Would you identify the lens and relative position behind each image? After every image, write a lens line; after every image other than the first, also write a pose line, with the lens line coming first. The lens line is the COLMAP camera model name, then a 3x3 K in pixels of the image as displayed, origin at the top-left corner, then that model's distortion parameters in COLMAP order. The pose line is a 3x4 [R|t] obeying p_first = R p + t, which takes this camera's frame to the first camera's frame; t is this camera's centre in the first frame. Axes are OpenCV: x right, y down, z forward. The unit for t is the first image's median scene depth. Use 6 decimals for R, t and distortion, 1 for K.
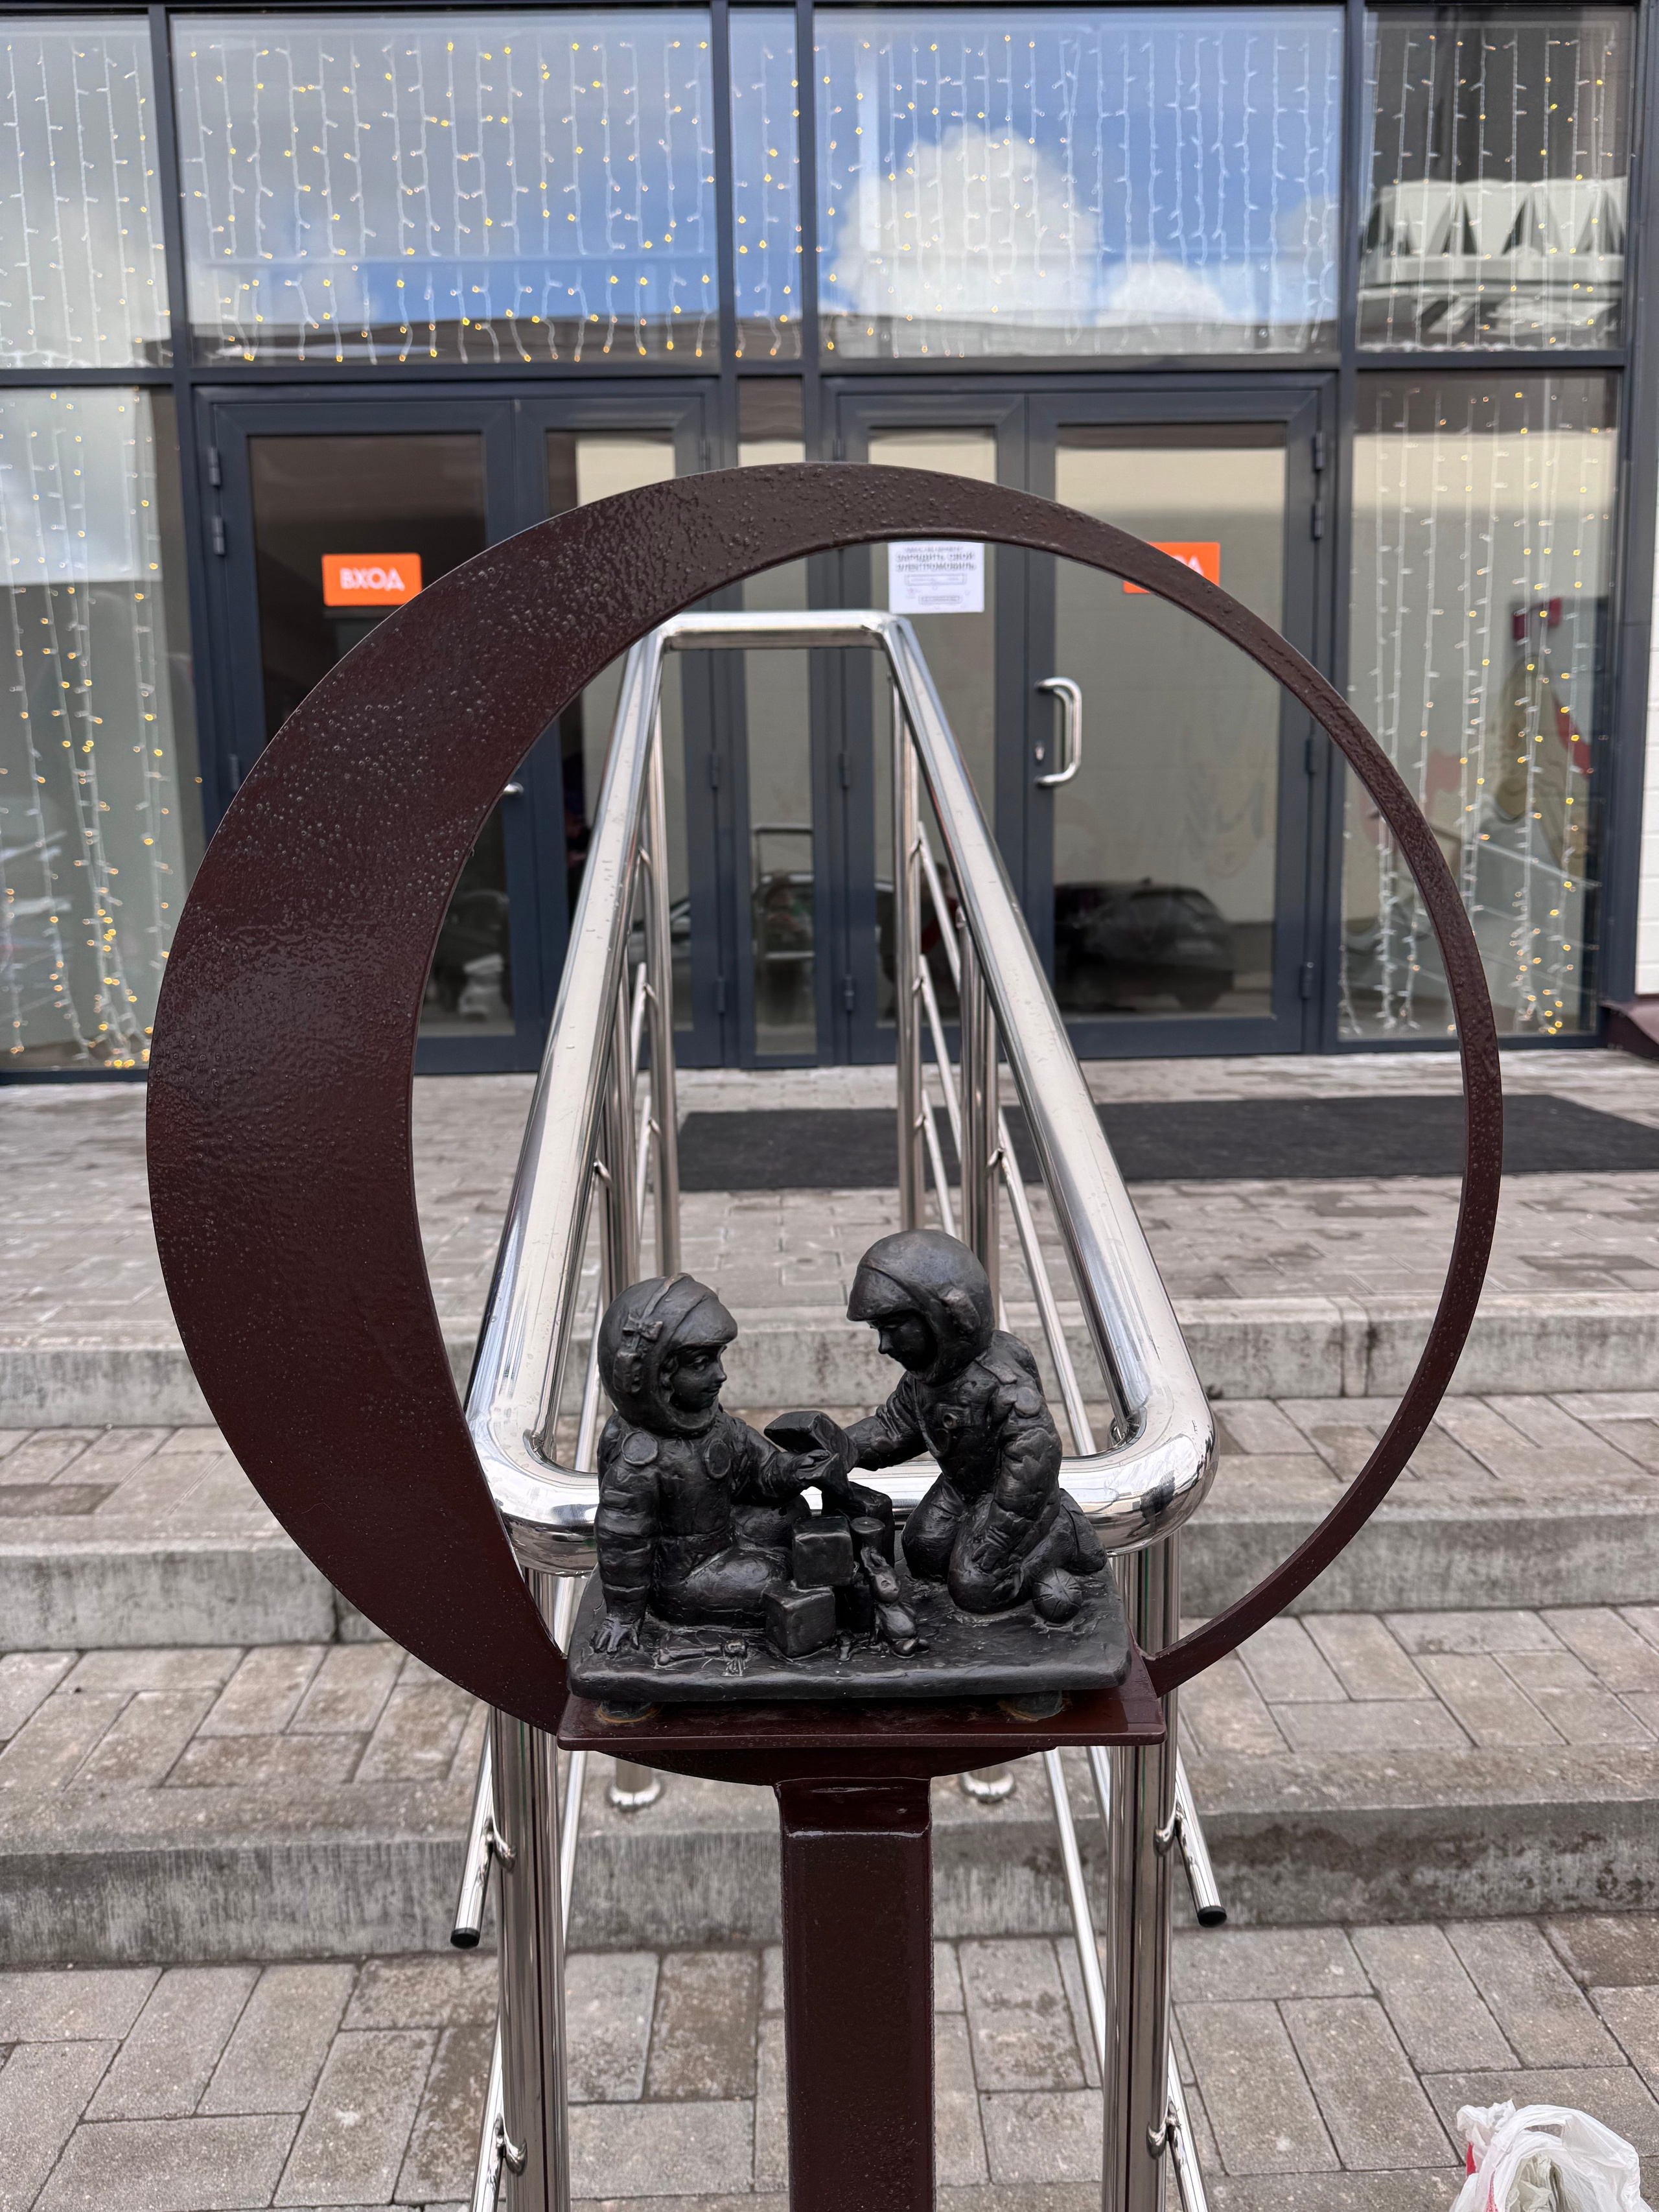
lens RADIAL K [[1563.0, 0, 830.5], [0, 1563.0, 1096.3], [0, 0, 1]] dist [0.093557, -0.141394]
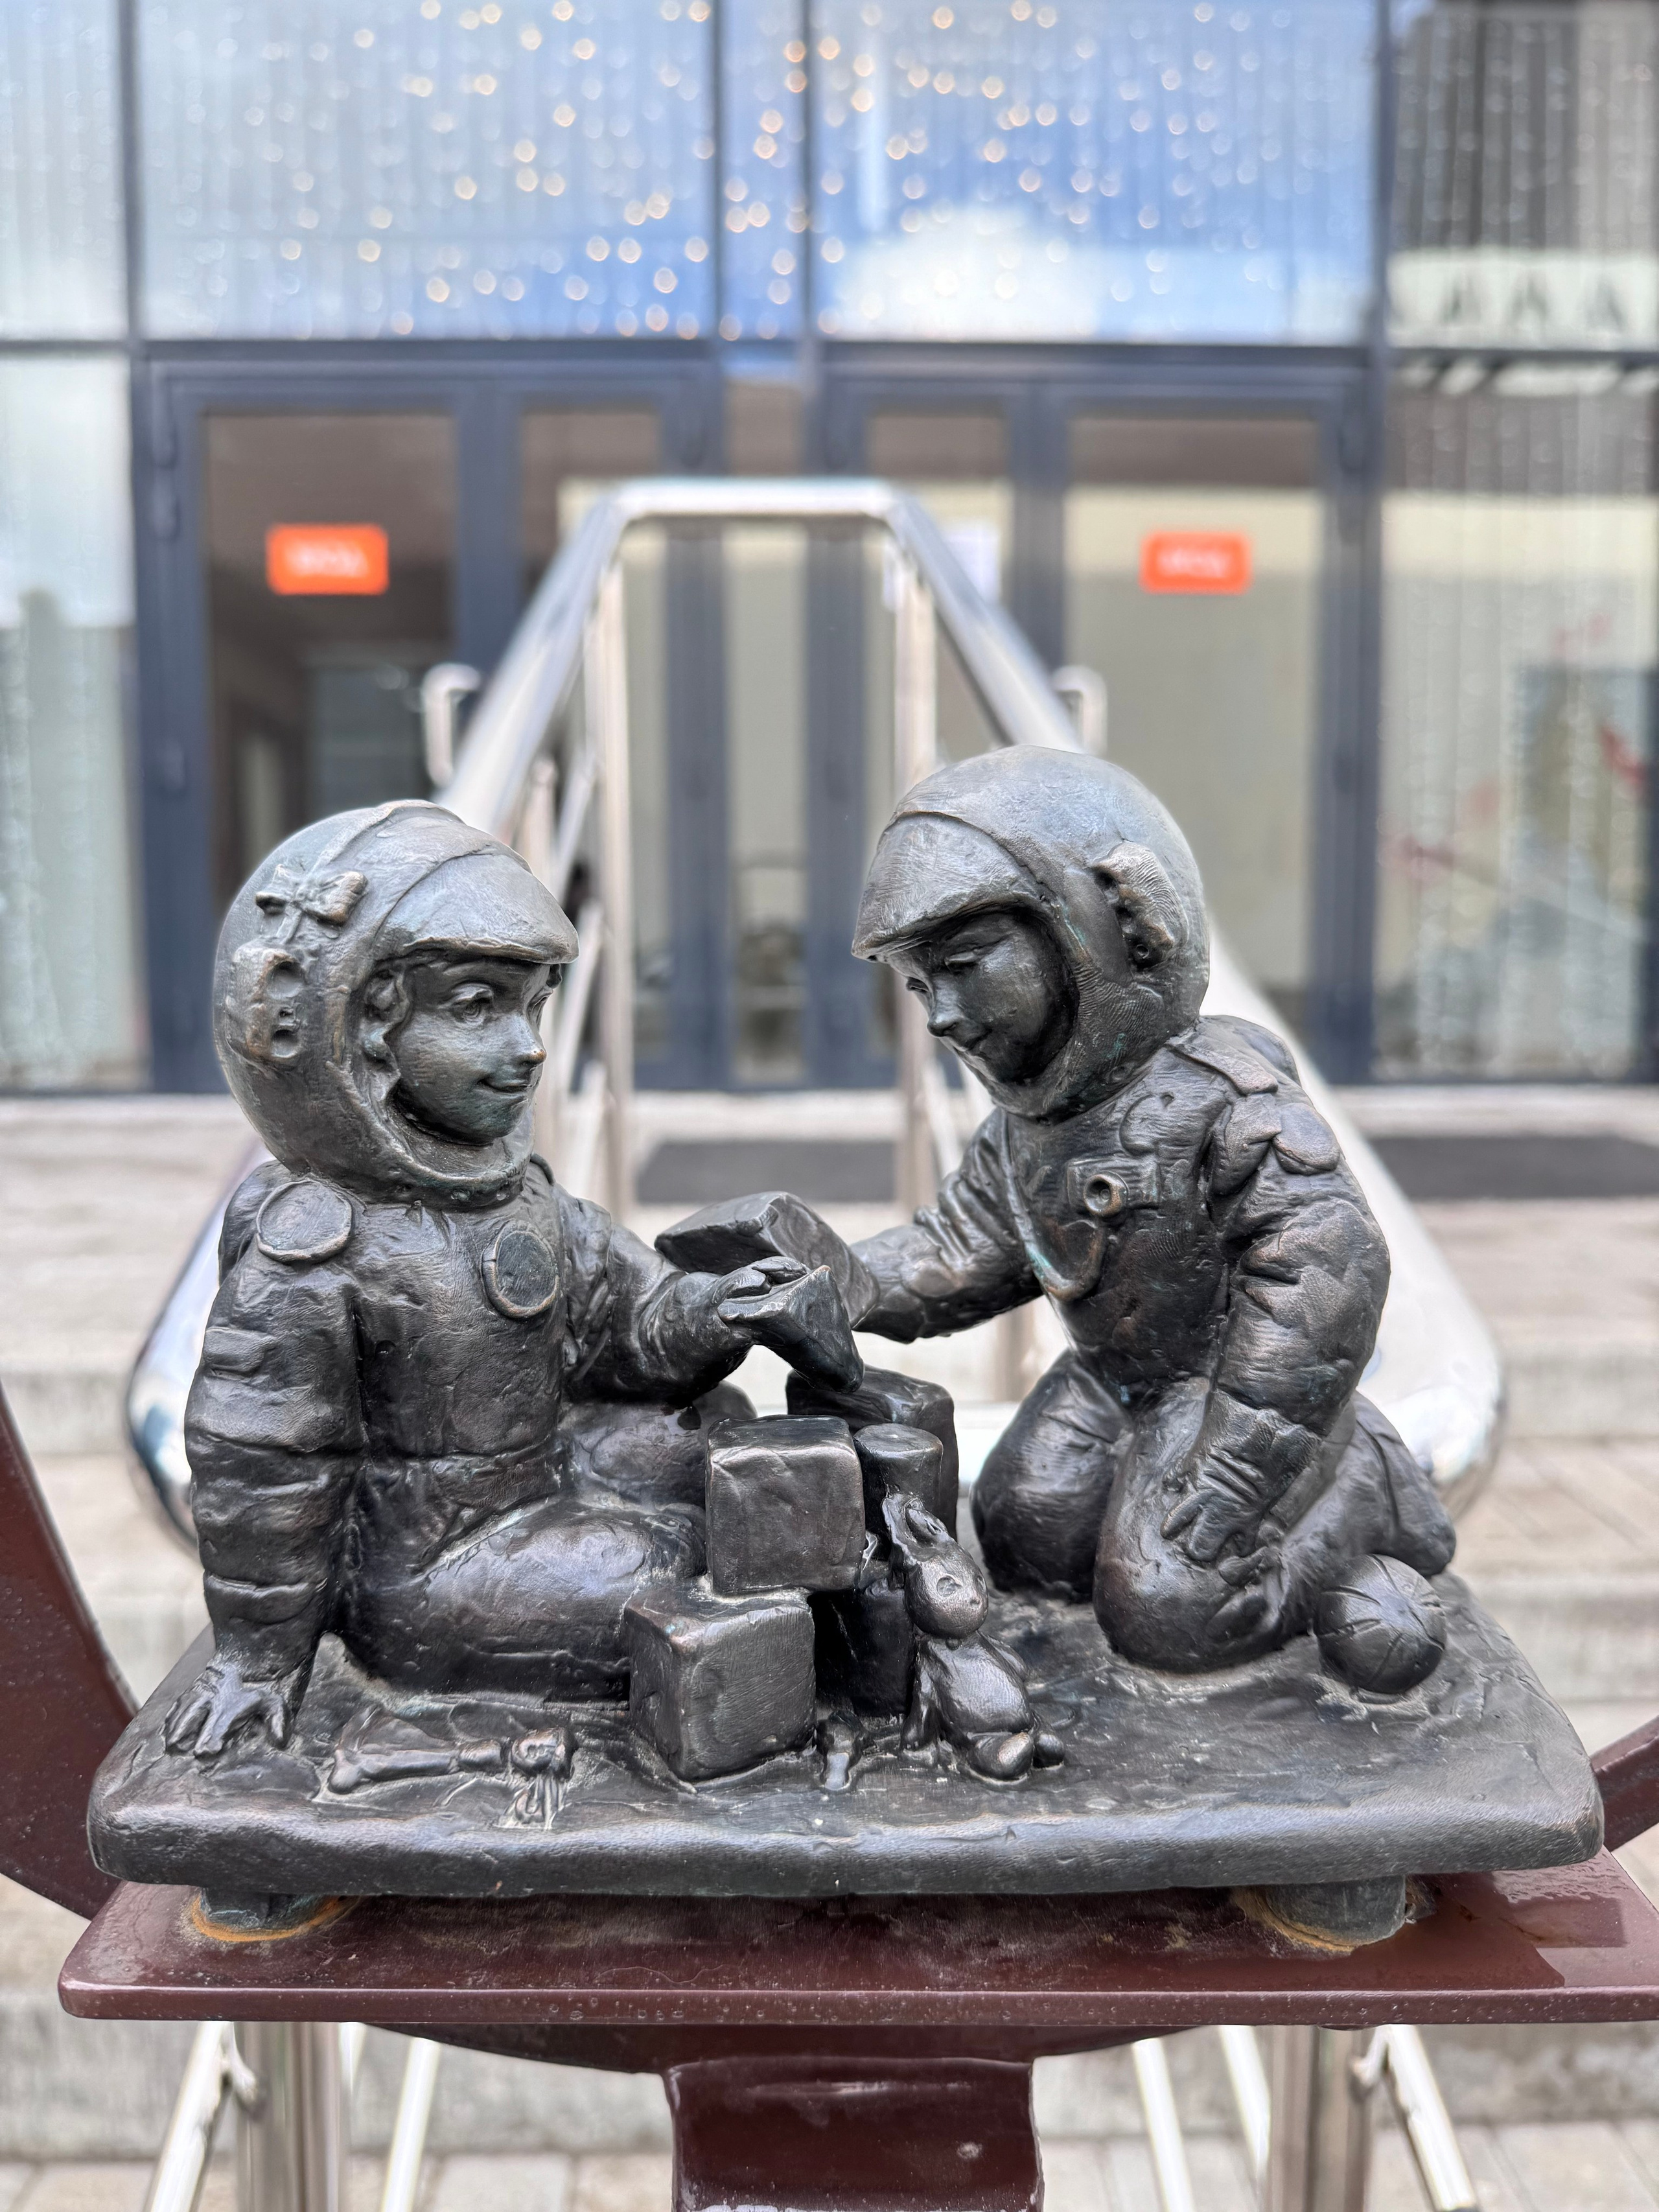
lens RADIAL K [[1620.2, 0, 832.9], [0, 1620.2, 1097.1], [0, 0, 1]] dist [0.000960, -0.025260]
pose [[0.999864, 0.014337, 0.008142, 0.000954], [-0.013947, 0.998837, -0.046162, 0.083472], [-0.008795, 0.046042, 0.998901, 0.240673]]
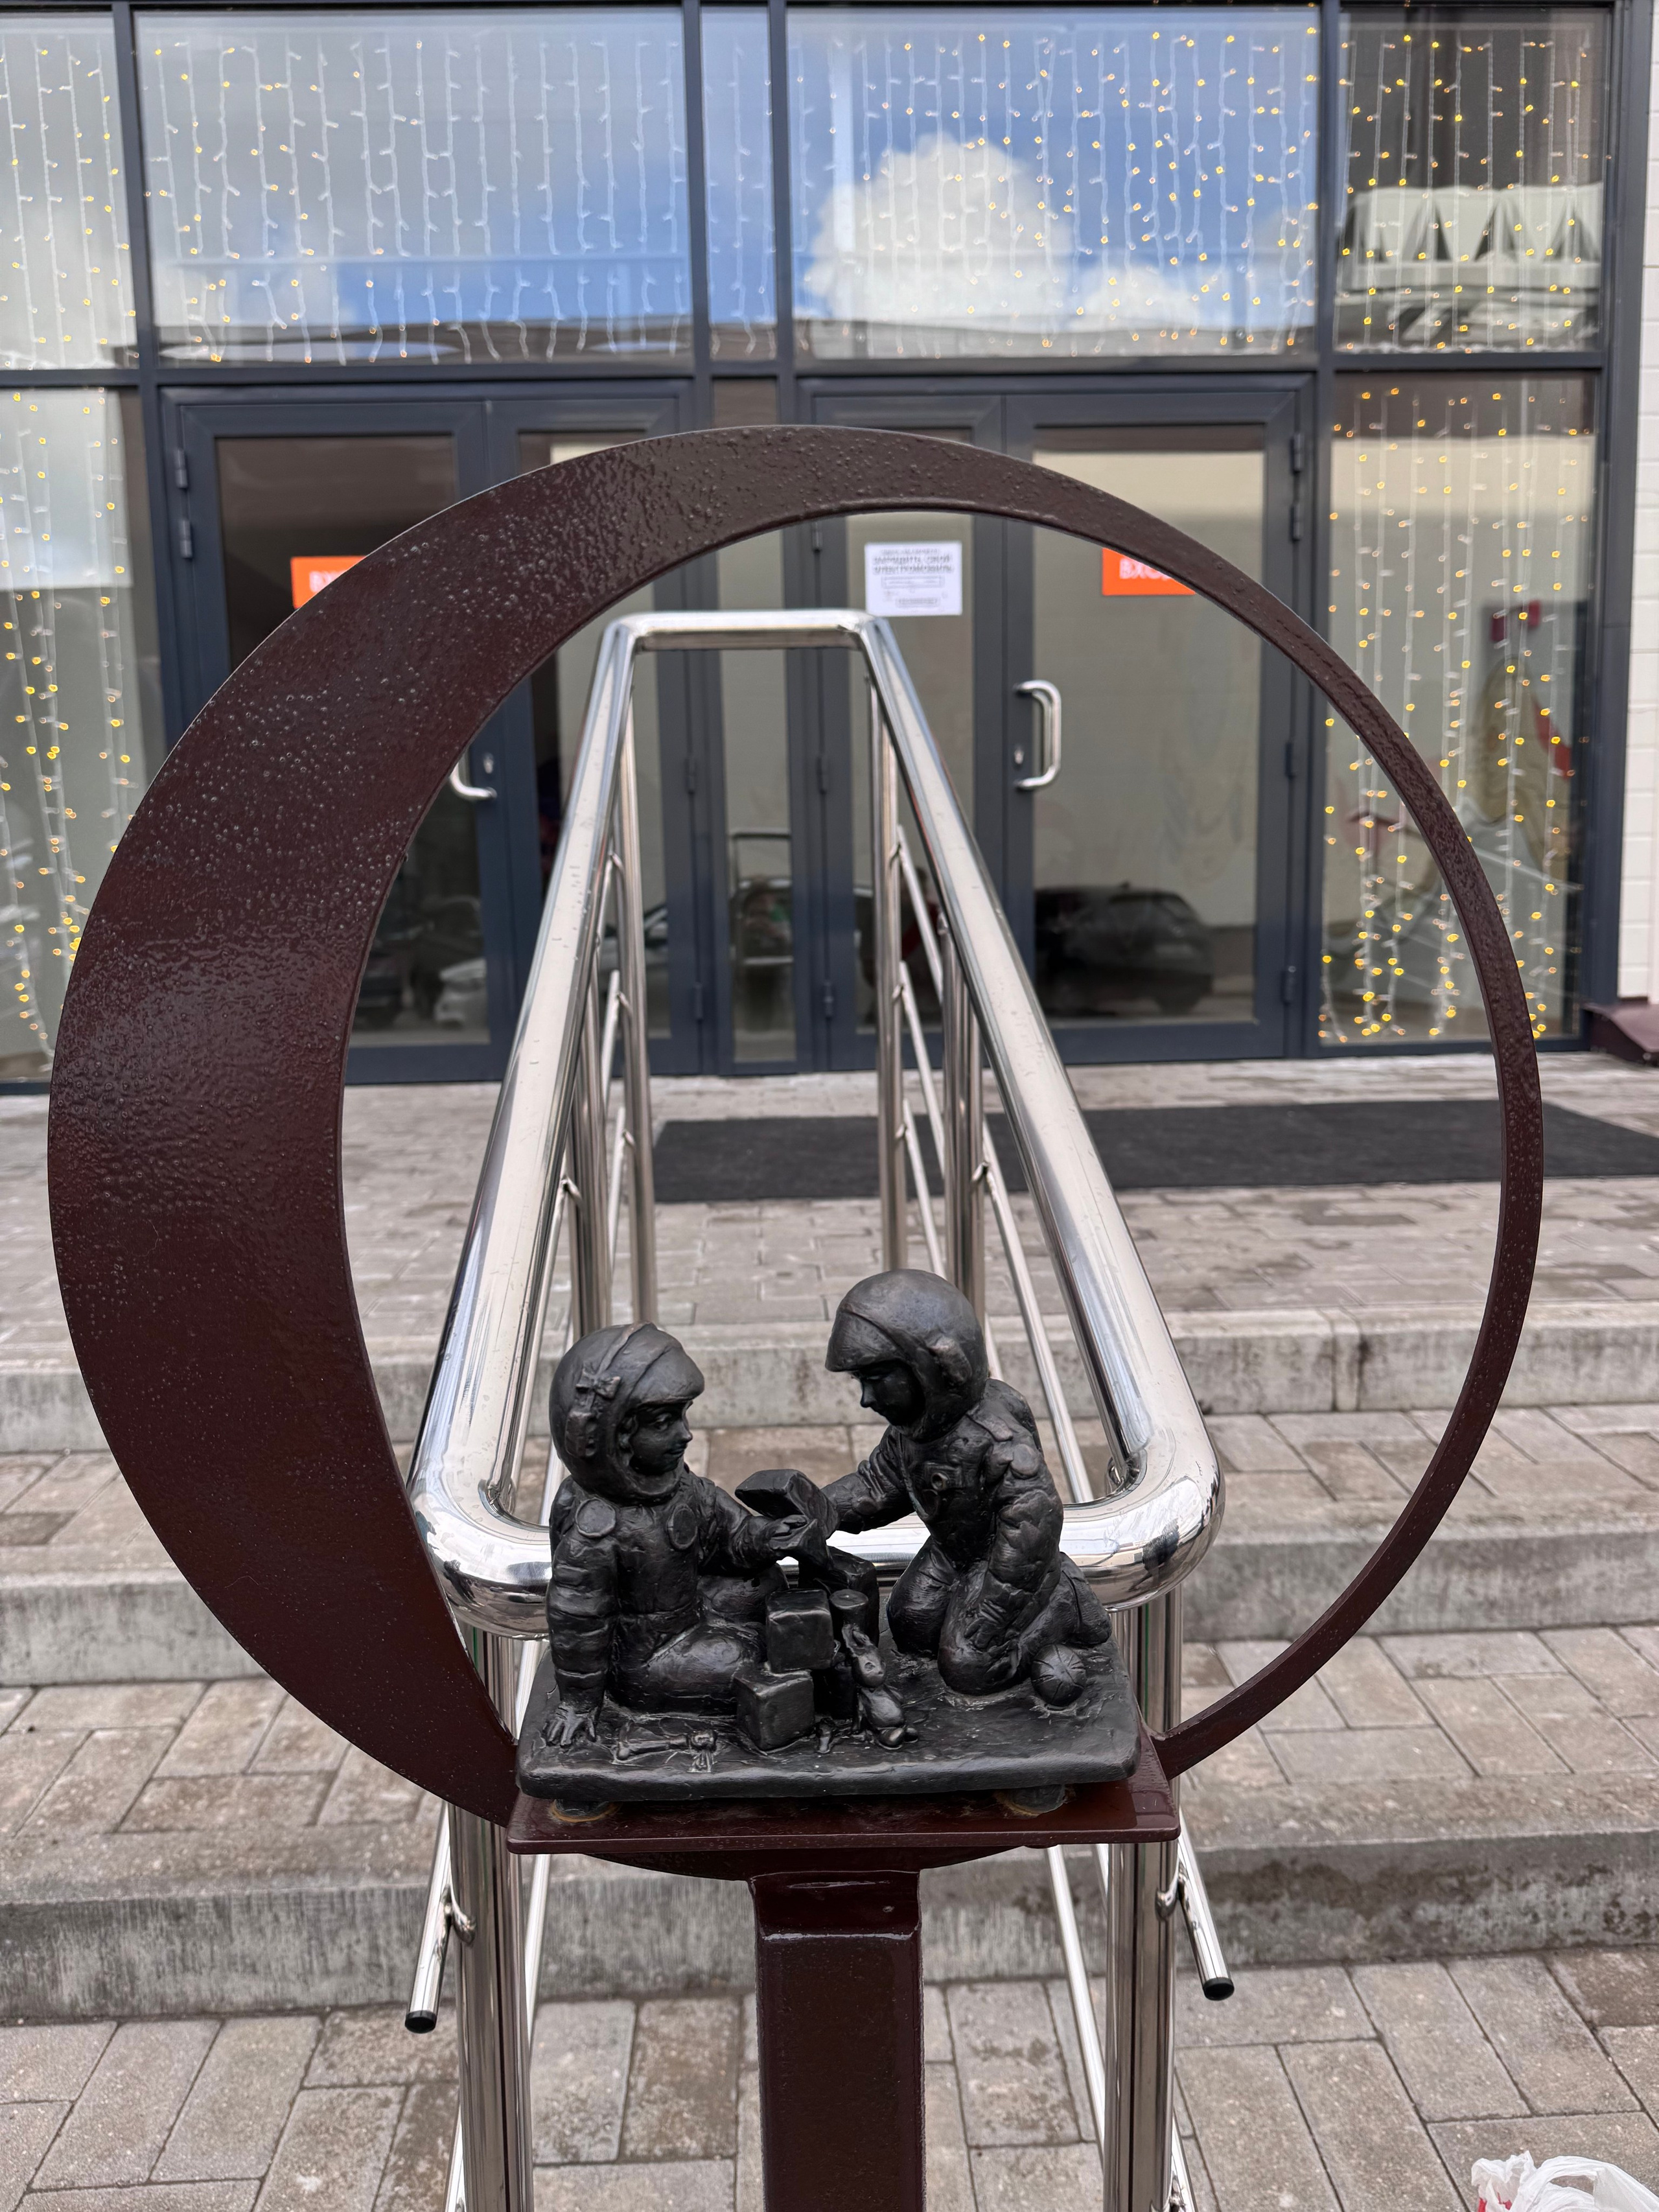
lens RADIAL K [[1563.0, 0, 830.5], [0, 1563.0, 1096.3], [0, 0, 1]] dist [0.093557, -0.141394]
pose [[0.999904, -0.005672, 0.012670, 0.001204], [0.005713, 0.999979, -0.003217, -0.005518], [-0.012652, 0.003289, 0.999915, 0.037741]]
